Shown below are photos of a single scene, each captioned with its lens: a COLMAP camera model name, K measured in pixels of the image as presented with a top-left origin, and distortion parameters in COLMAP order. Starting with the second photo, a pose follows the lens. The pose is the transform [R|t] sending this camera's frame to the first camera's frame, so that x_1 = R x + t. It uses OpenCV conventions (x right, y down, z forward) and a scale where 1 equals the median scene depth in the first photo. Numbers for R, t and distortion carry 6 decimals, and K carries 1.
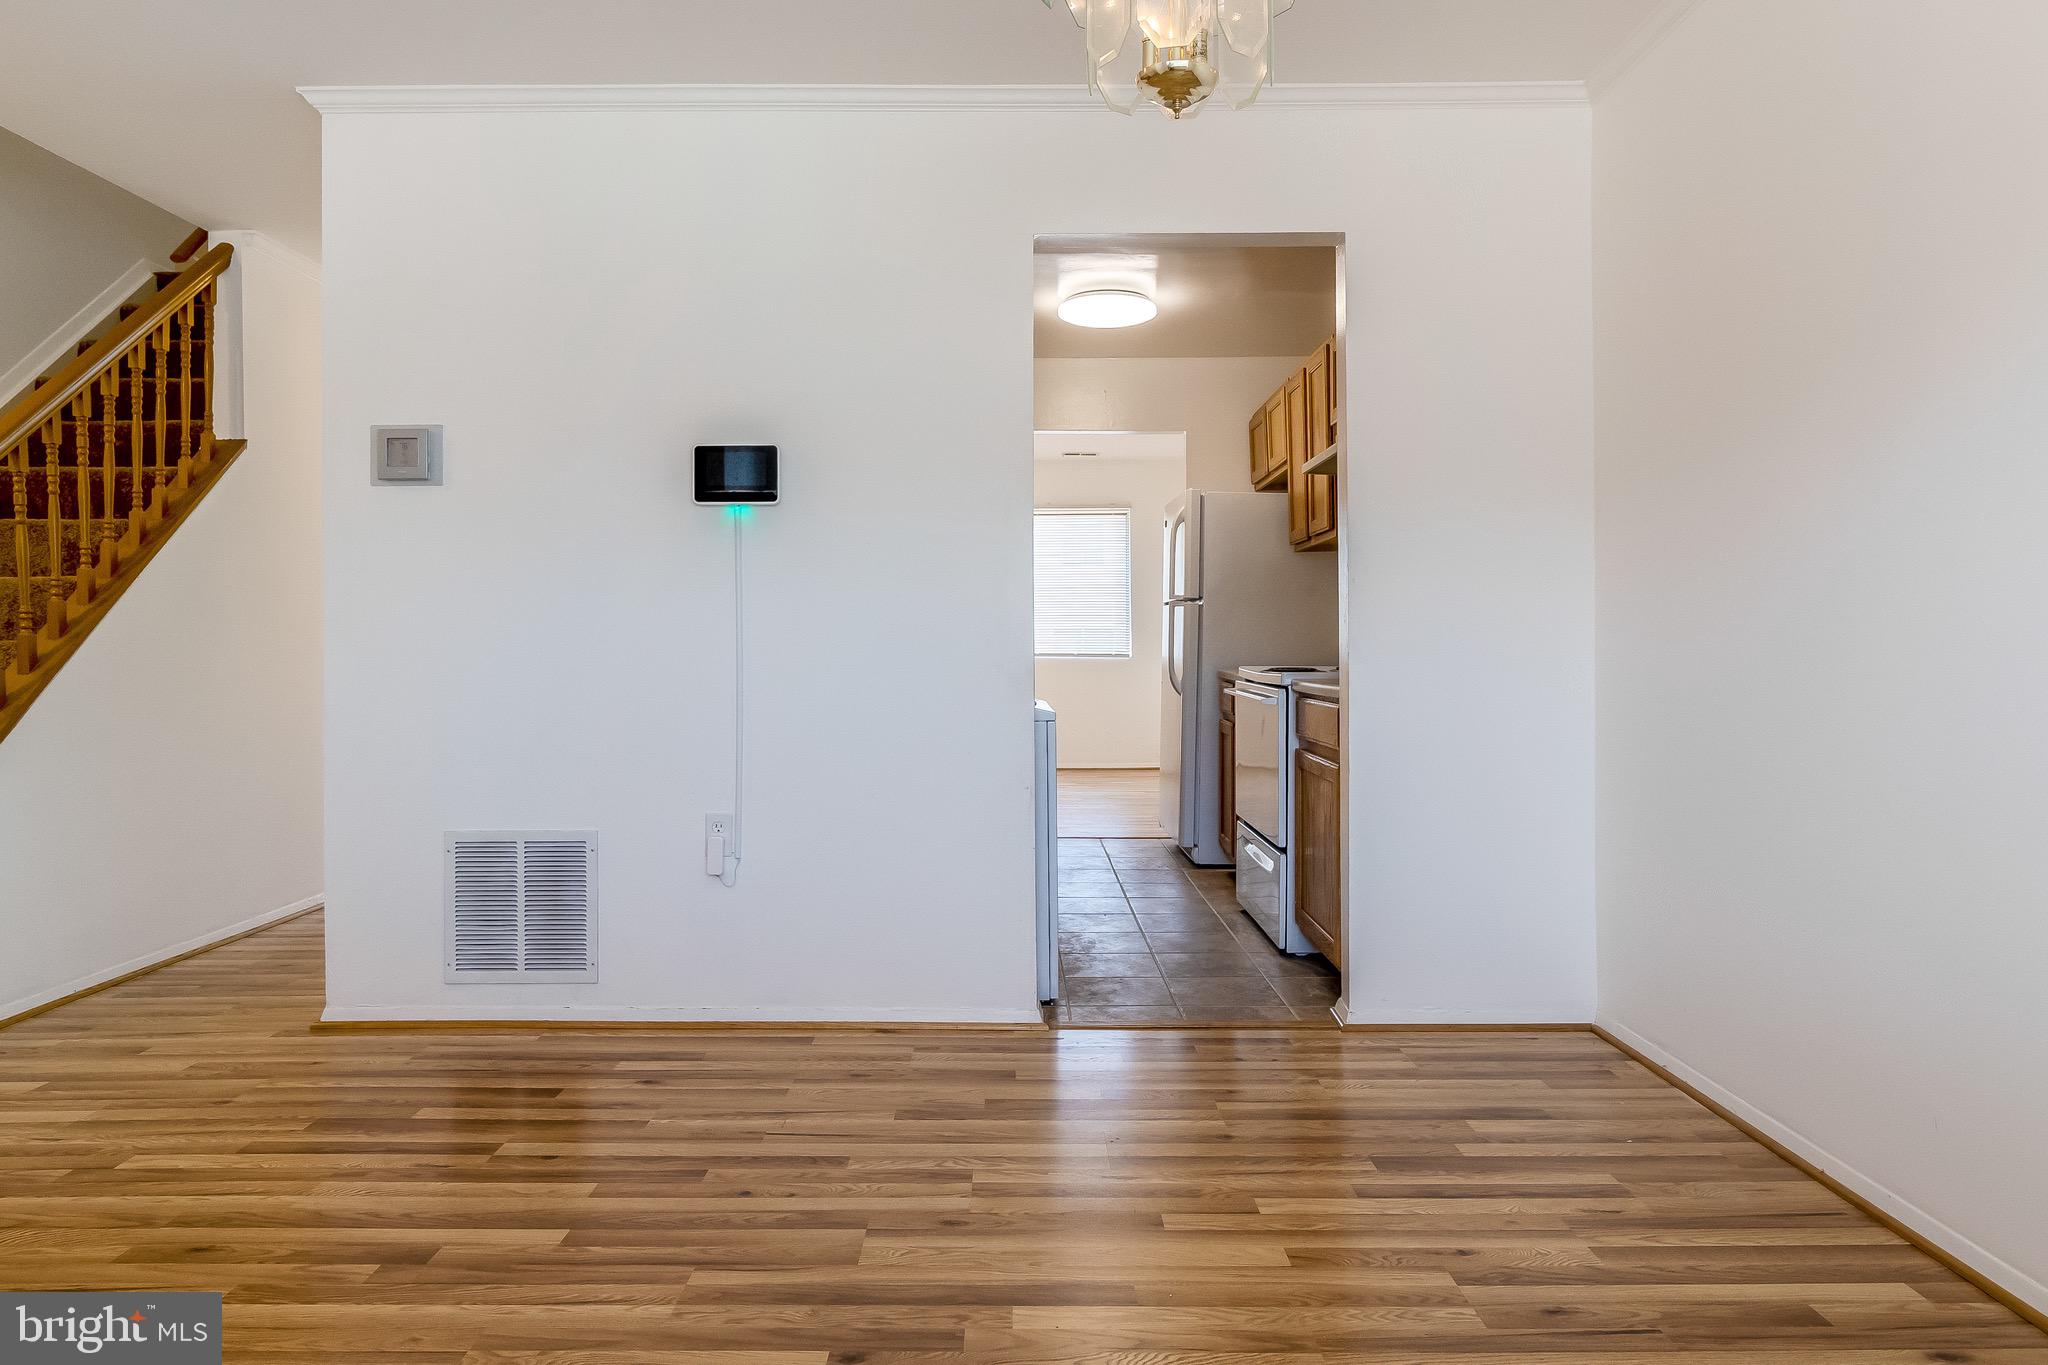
lens RADIAL K [[1273.6, 0, 1019.4], [0, 1273.6, 644.4], [0, 0, 1]] dist [0.000833, -0.001625]
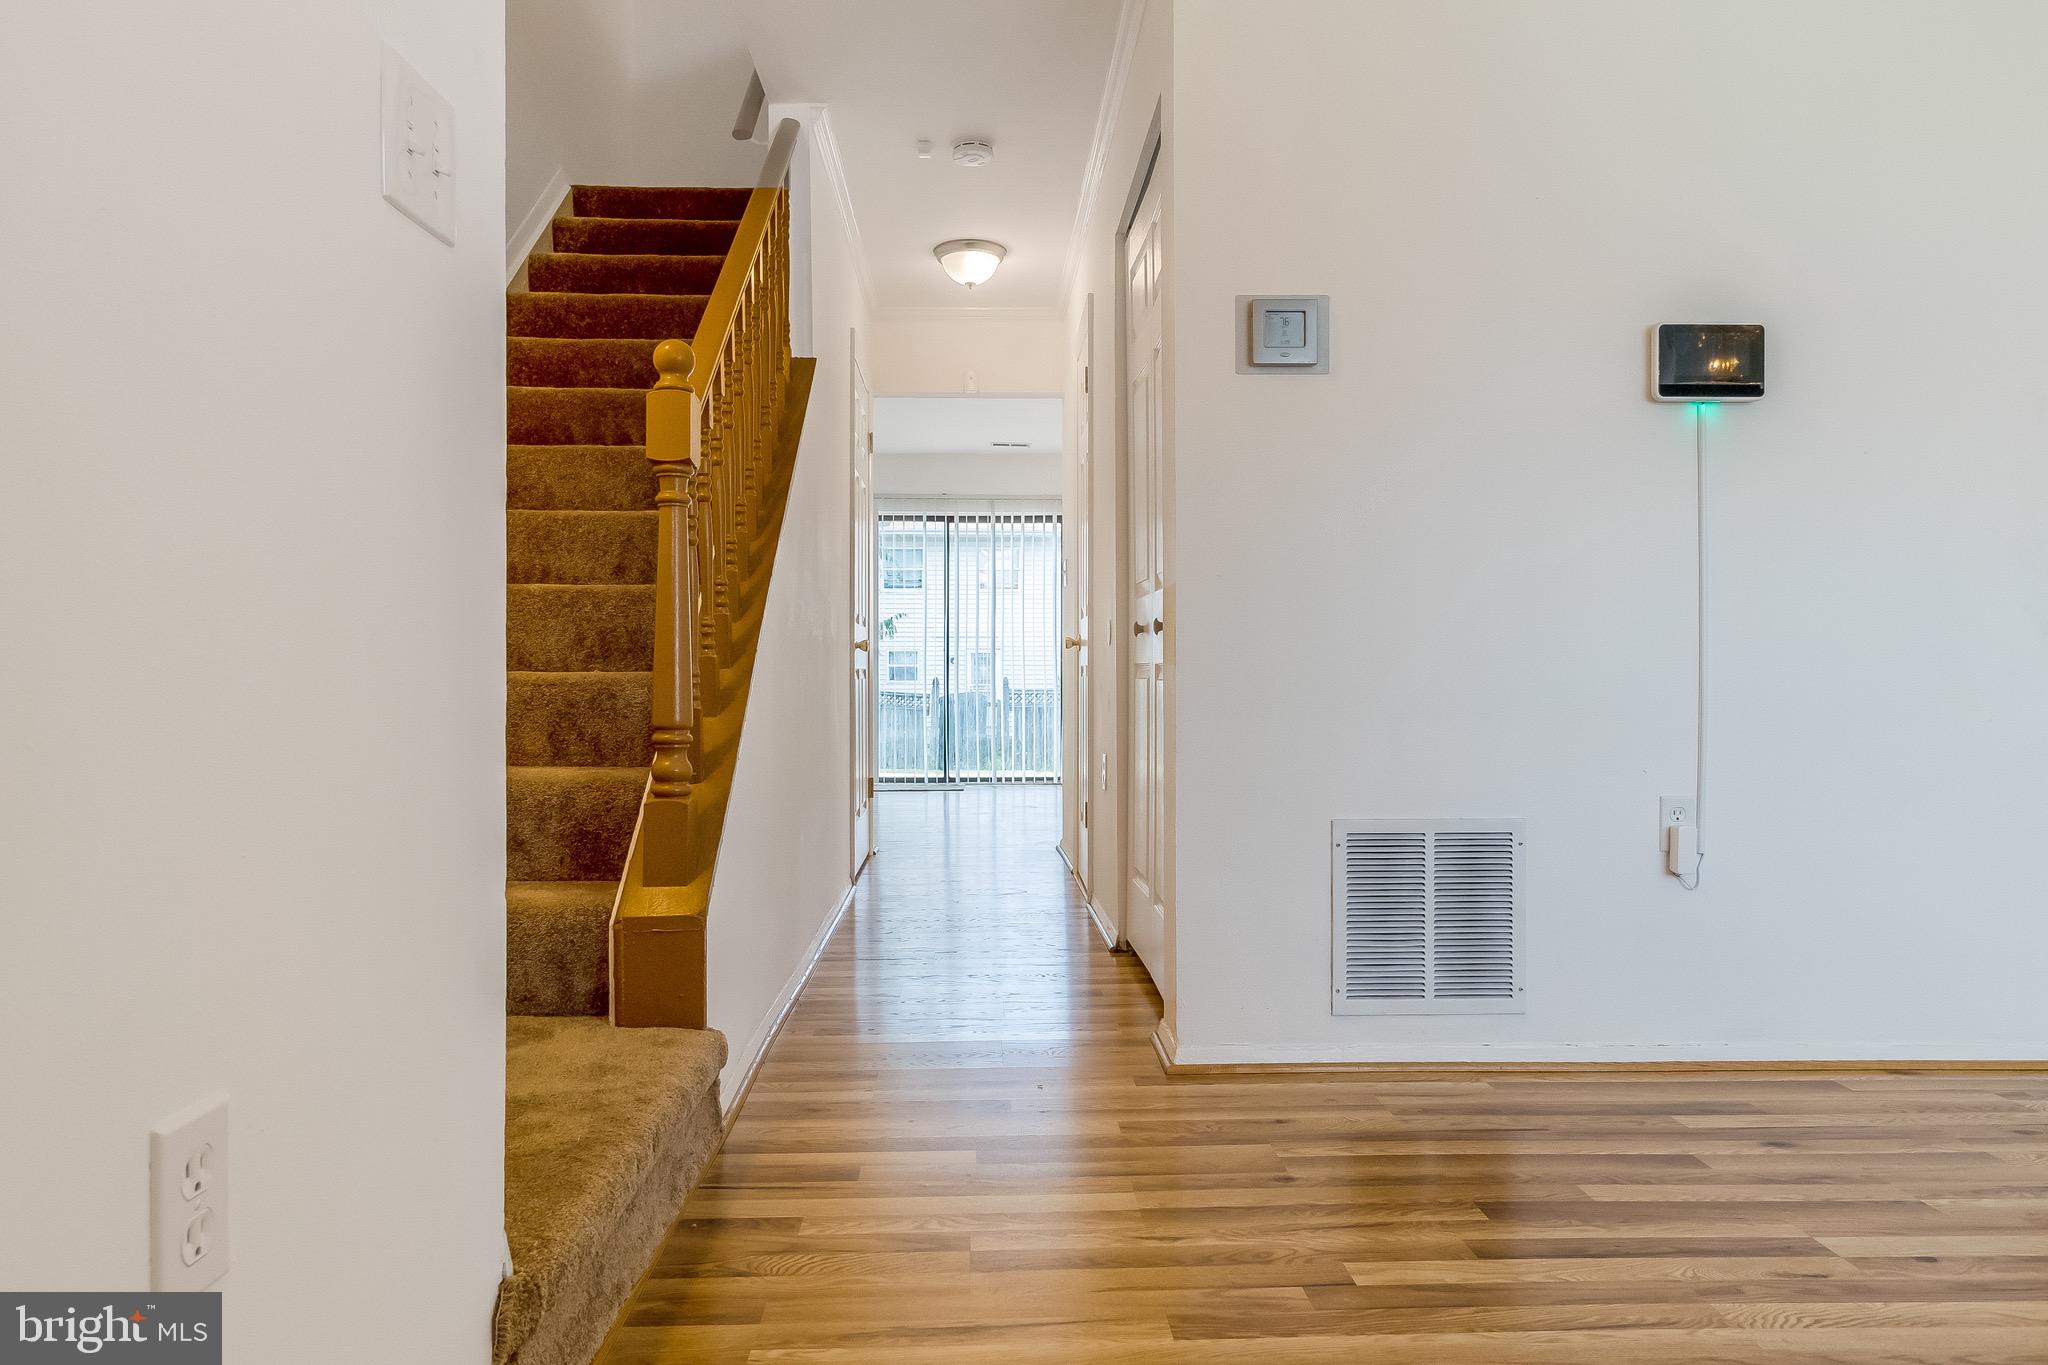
lens RADIAL K [[1269.7, 0, 1016.7], [0, 1269.7, 684.8], [0, 0, 1]] dist [0.000752, -0.002010]
pose [[0.999628, 0.001295, 0.027231, -0.669103], [-0.001508, 0.999968, 0.007797, 0.059085], [-0.027220, -0.007835, 0.999599, 0.233240]]
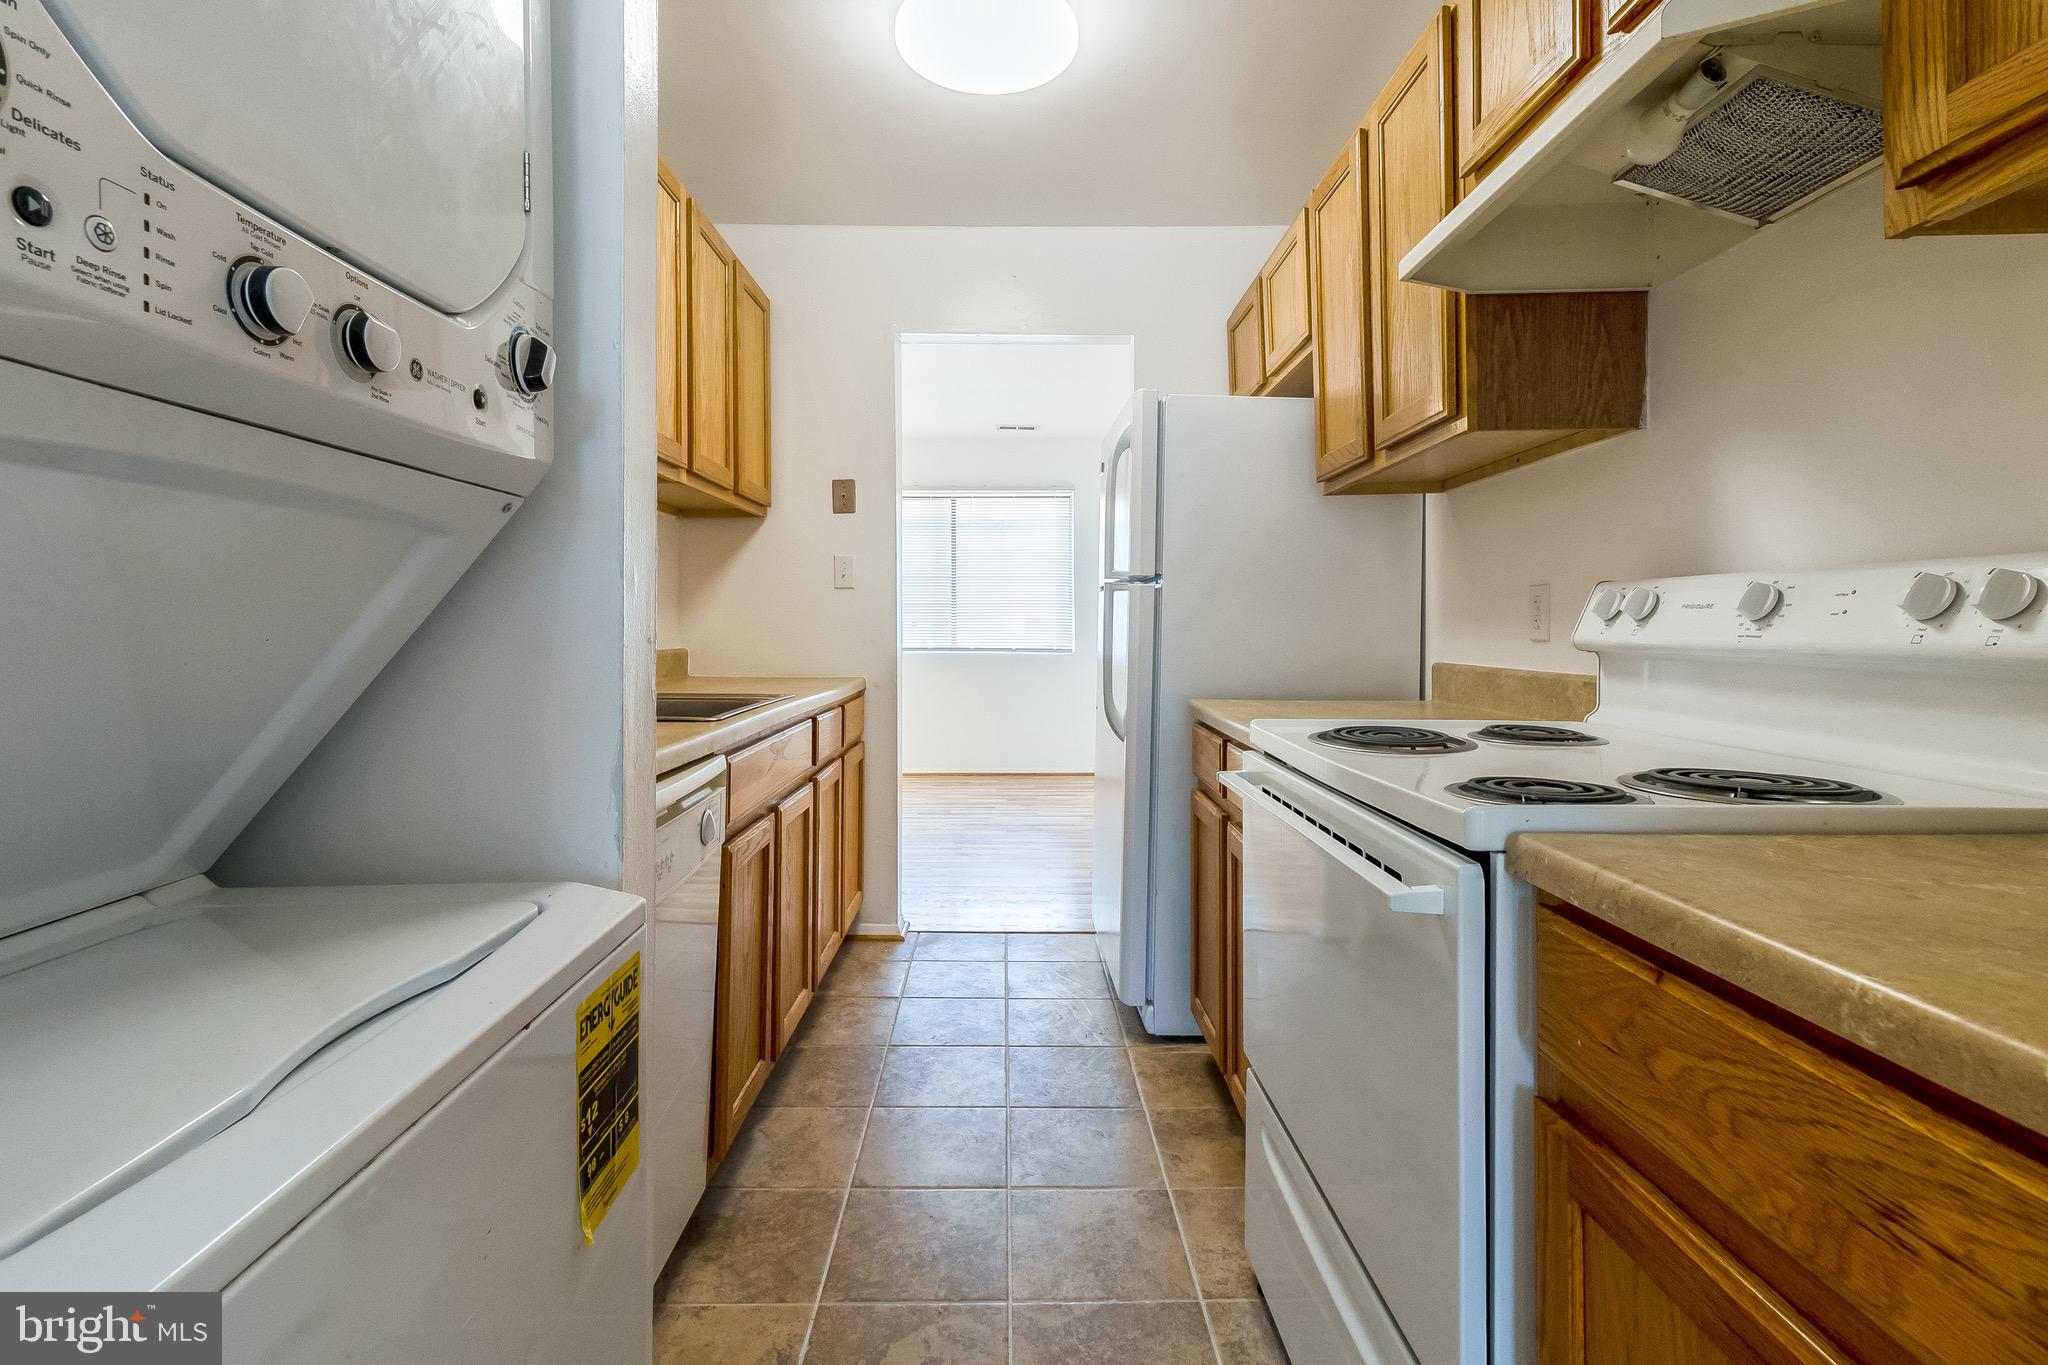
lens RADIAL K [[960.7, 0, 1022.6], [0, 960.7, 623.9], [0, 0, 1]] dist [0.014072, 0.000289]
pose [[0.999890, 0.002923, 0.014511, 0.128454], [-0.002840, 0.999979, -0.005762, -0.020762], [-0.014527, 0.005720, 0.999878, 0.974300]]
